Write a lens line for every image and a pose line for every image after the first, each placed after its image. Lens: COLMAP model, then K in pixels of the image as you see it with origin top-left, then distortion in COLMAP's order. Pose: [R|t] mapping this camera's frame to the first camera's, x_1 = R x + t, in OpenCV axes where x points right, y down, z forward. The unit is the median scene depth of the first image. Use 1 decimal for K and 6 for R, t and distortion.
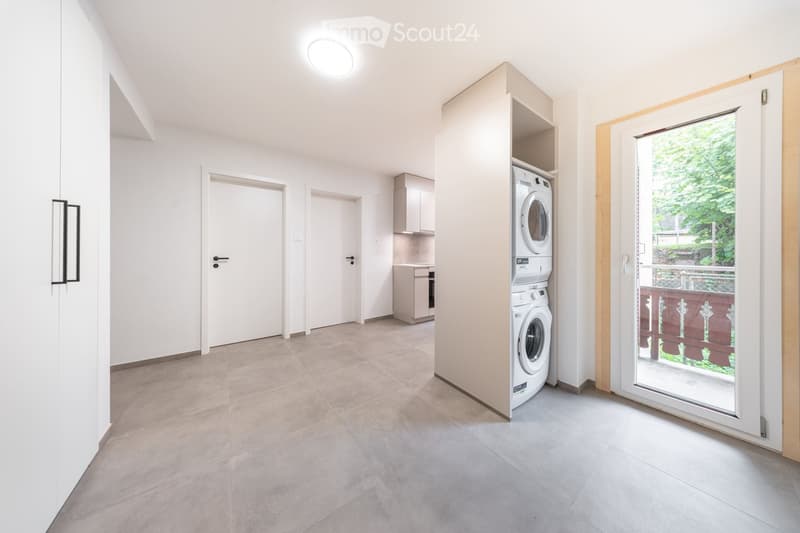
lens RADIAL K [[233.0, 0, 401.0], [0, 233.0, 261.9], [0, 0, 1]] dist [-0.000257, -0.000031]
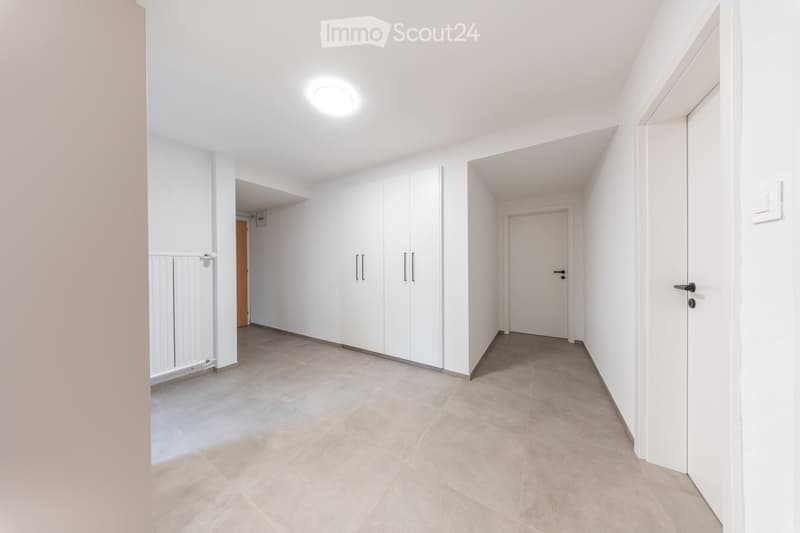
lens RADIAL K [[233.0, 0, 401.0], [0, 233.0, 261.9], [0, 0, 1]] dist [-0.000257, -0.000031]
pose [[-0.927504, -0.000487, -0.373812, -0.146421], [-0.001617, 0.999995, 0.002709, -0.081497], [0.373809, 0.003117, -0.927500, 1.857213]]
